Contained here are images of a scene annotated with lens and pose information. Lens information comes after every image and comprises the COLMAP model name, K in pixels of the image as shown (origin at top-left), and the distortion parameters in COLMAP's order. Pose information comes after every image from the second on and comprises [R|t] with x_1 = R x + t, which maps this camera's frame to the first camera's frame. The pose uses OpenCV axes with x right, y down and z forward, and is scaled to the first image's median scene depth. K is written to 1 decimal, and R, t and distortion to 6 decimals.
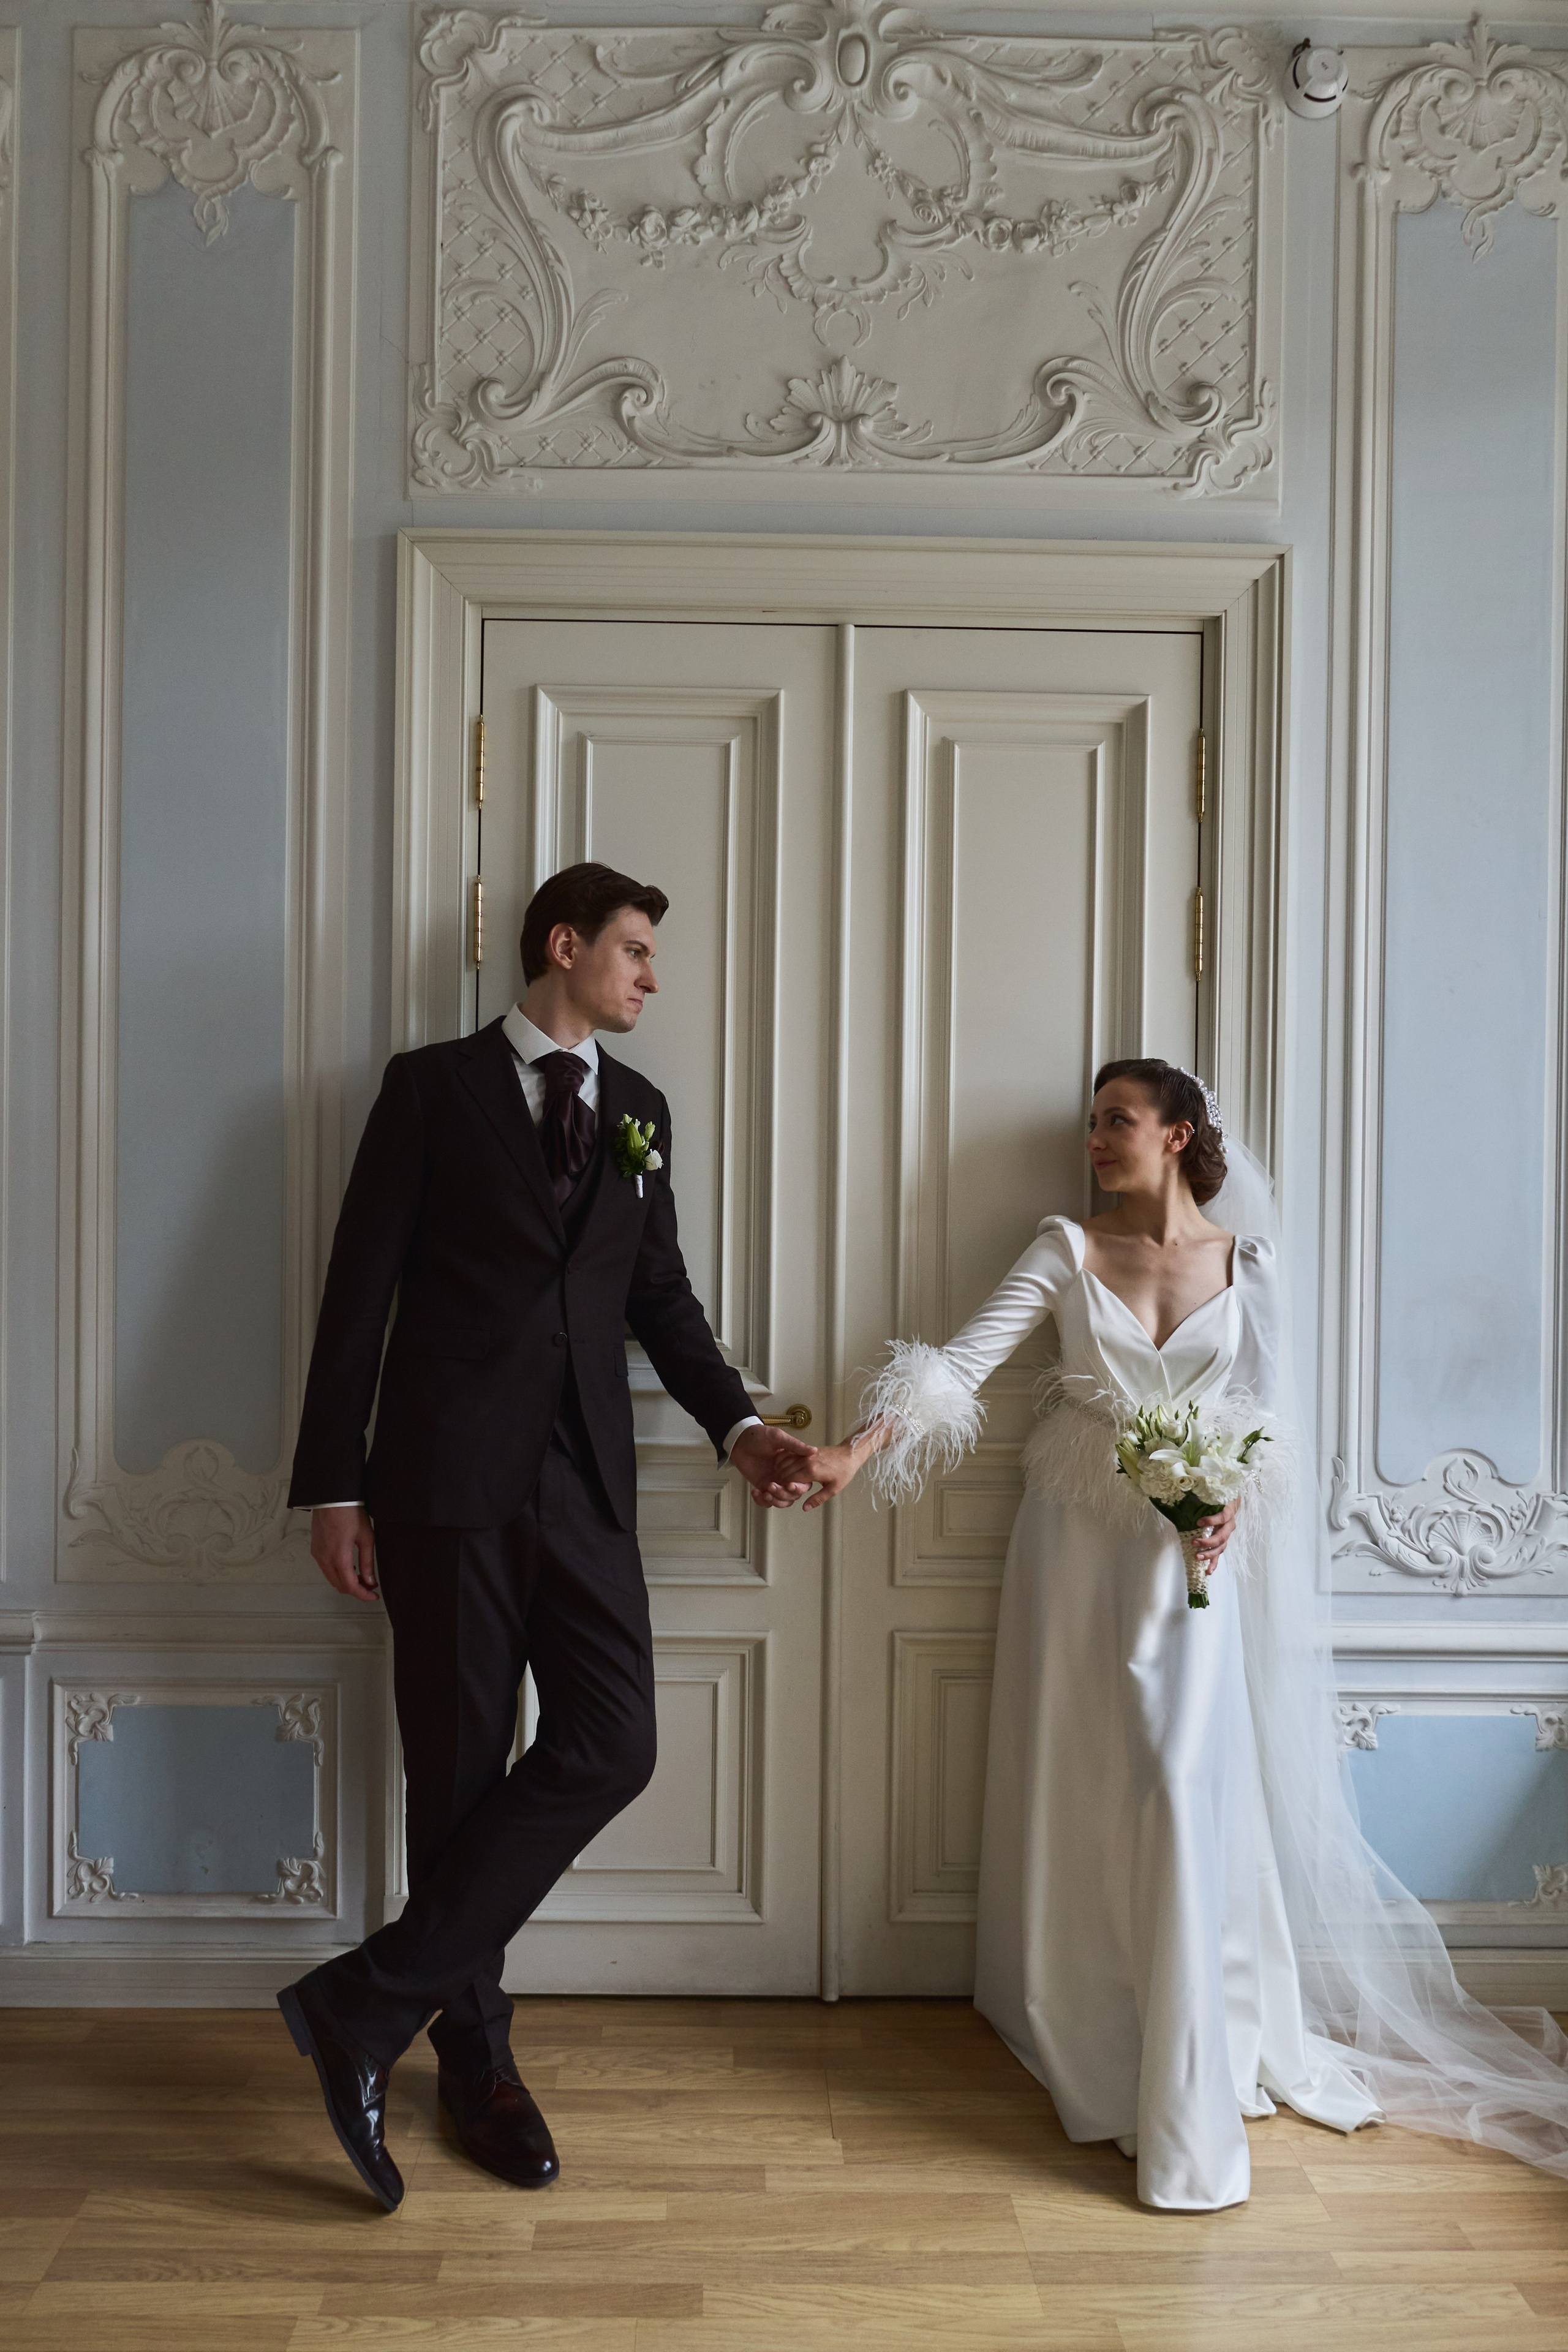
lens RADIAL K [[1668.2, 0, 730.5], [0, 1668.2, 1160.7], [0, 0, 1]] dist [-0.006410, -0.002247]
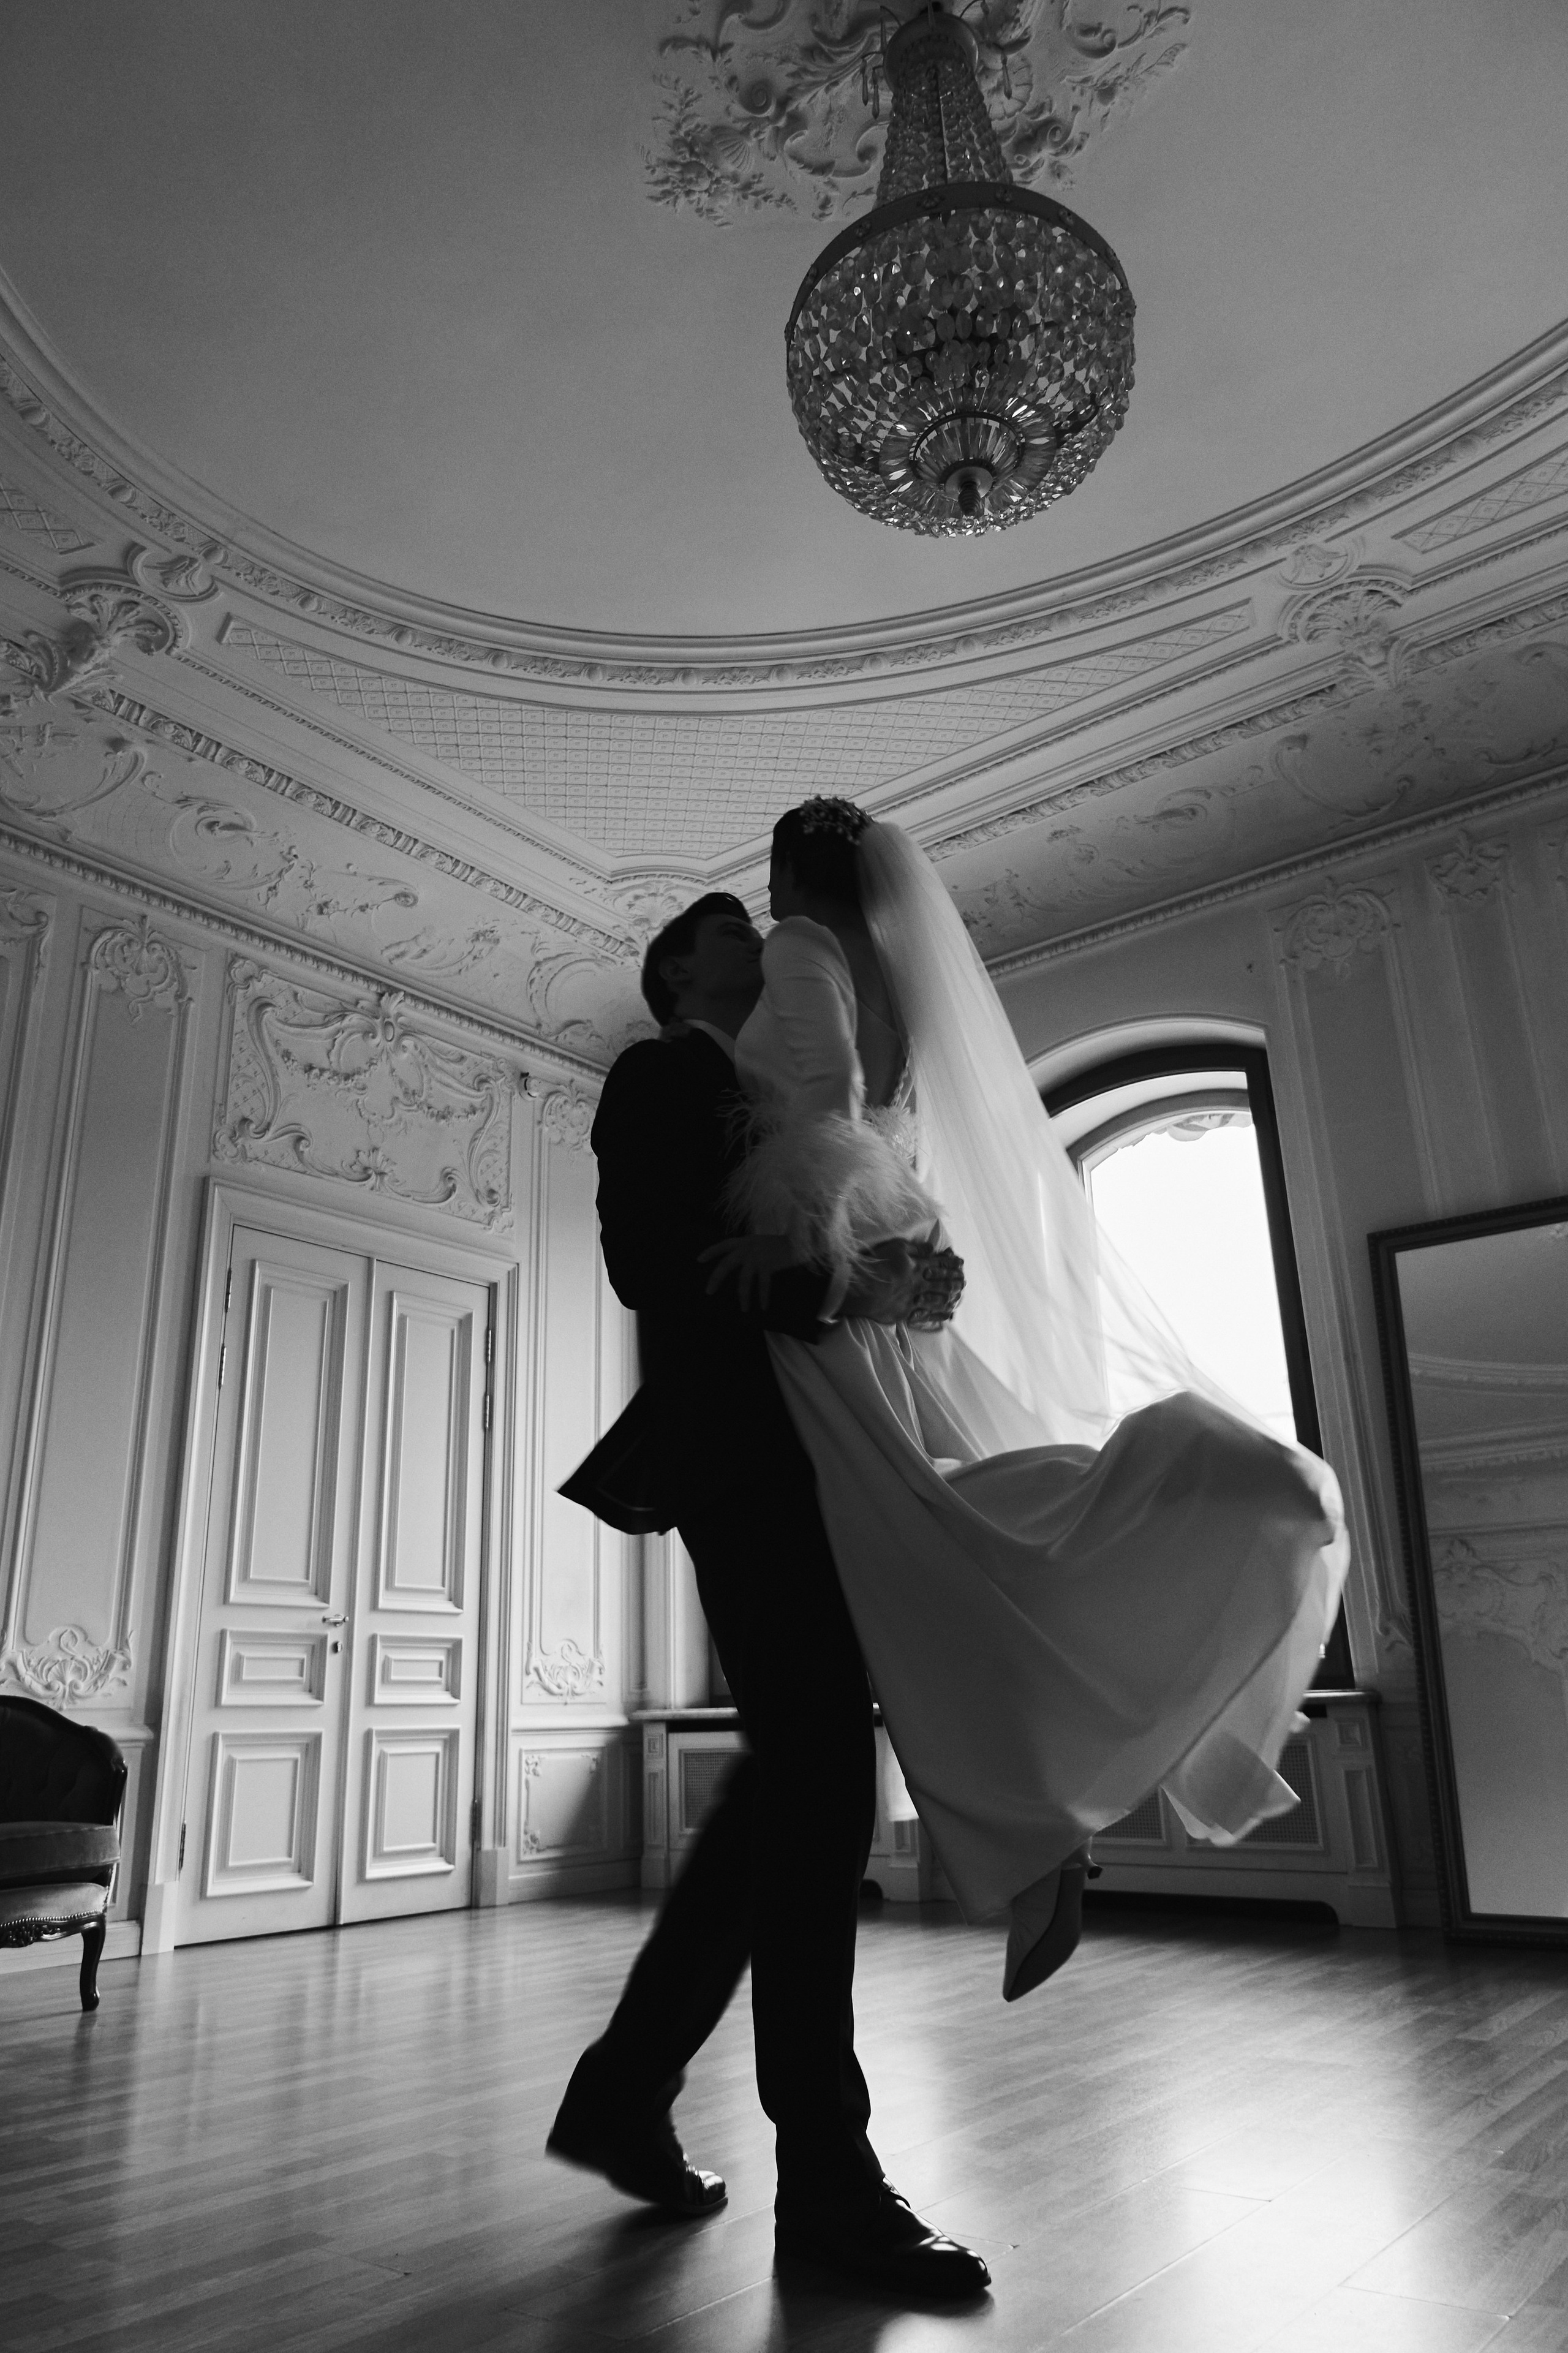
lens RADIAL K [[1609.7, 0, 784.0], [0, 1609.7, 1176.5], [0, 0, 1]] dist [-0.002924, 0.008158]
pose [[0.620925, 0.220730, 0.752150, -1.262912], [0.040894, 0.949107, -0.312289, 0.280987], [-0.782802, 0.224666, 0.580298, -0.738229]]
